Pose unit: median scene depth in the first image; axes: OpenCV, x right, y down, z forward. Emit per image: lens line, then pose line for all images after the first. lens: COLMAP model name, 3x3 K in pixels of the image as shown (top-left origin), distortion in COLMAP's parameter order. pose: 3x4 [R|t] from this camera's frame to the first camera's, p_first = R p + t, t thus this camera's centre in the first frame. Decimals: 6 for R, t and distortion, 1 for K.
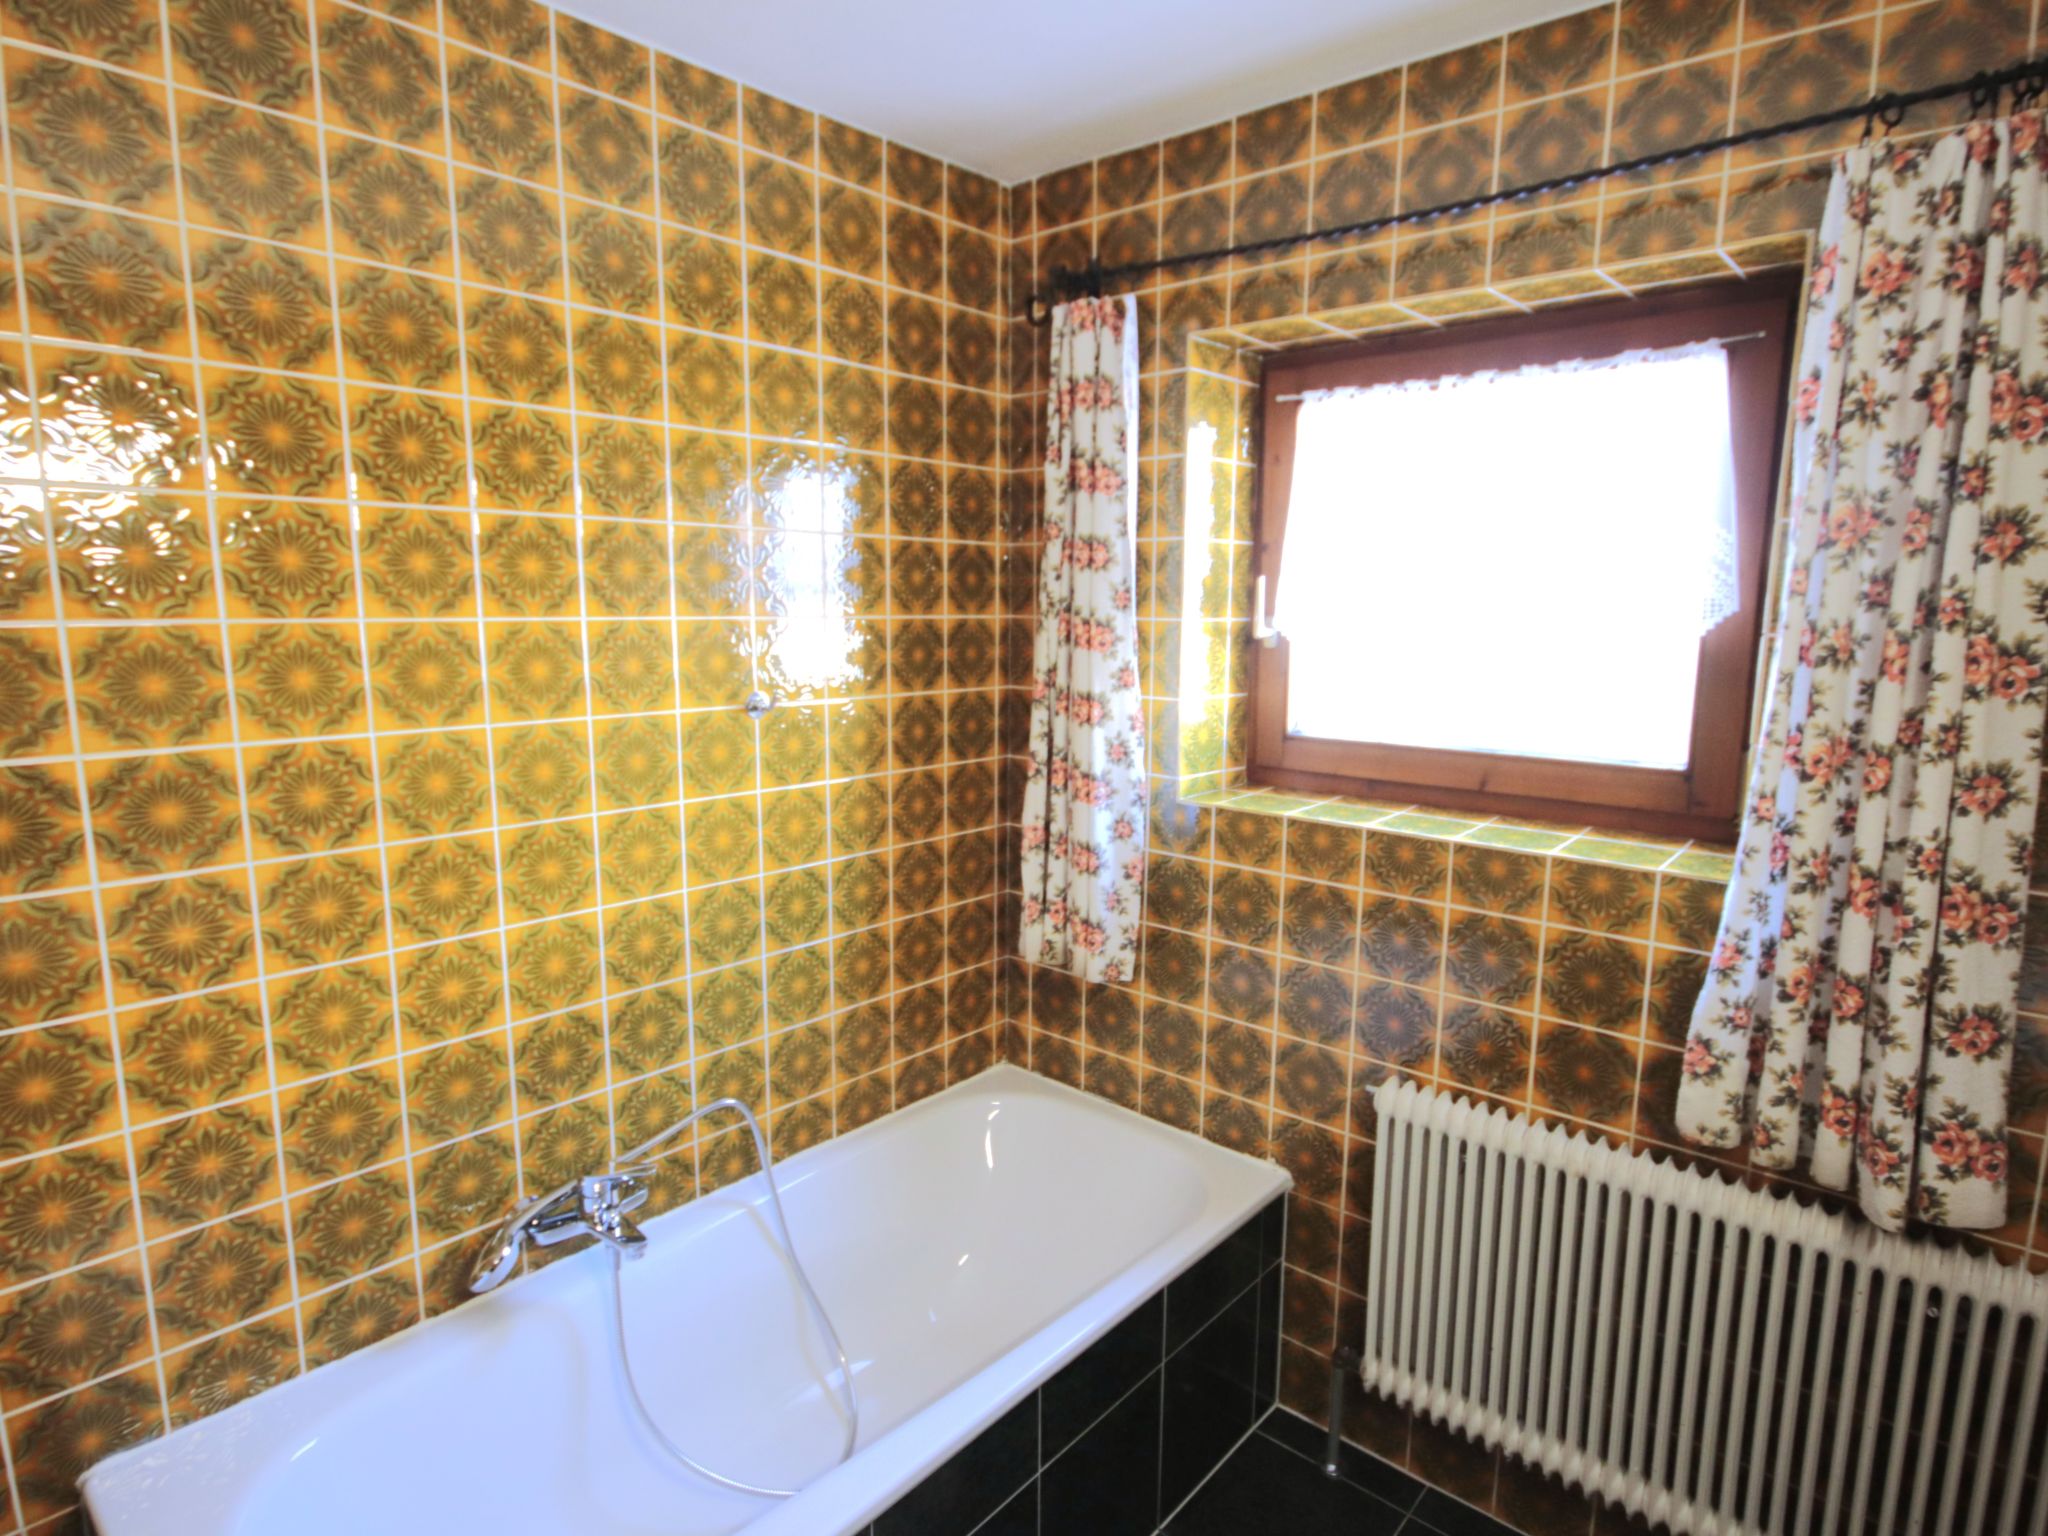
lens RADIAL K [[1088.9, 0, 1024.2], [0, 1088.9, 778.9], [0, 0, 1]] dist [-0.005682, -0.002501]
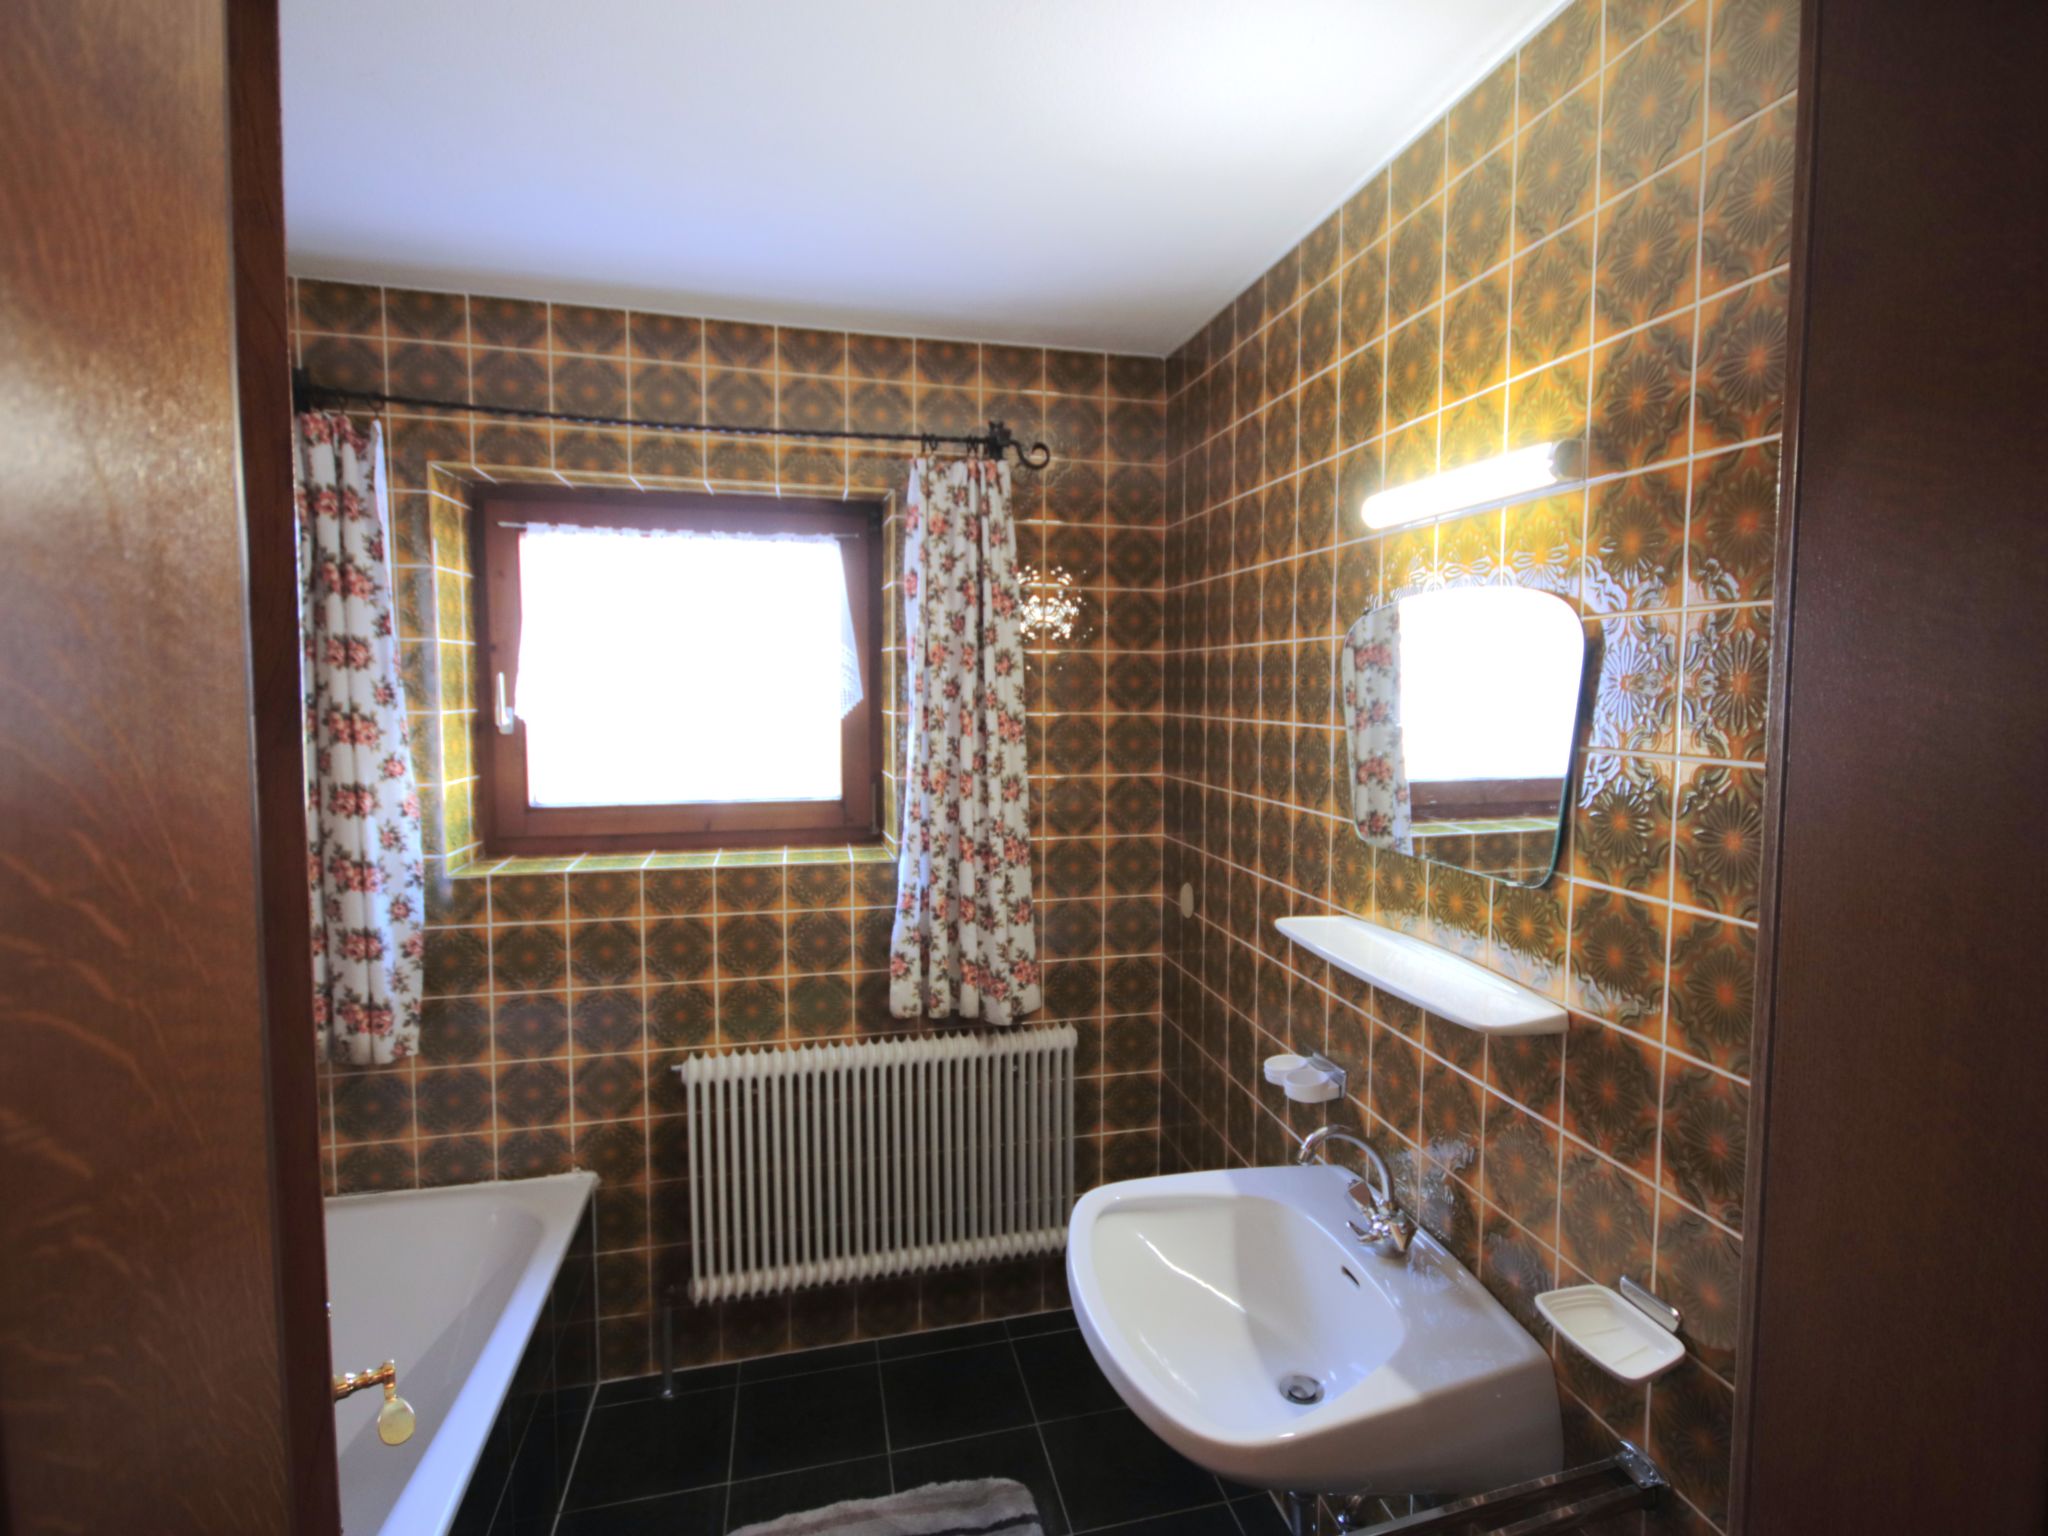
lens RADIAL K [[1088.9, 0, 1022.9], [0, 1088.9, 760.6], [0, 0, 1]] dist [-0.005682, -0.002501]
pose [[0.600980, -0.063384, 0.796746, -0.503334], [0.129265, 0.991435, -0.018631, -0.000330], [-0.788741, 0.114188, 0.604026, -0.170881]]
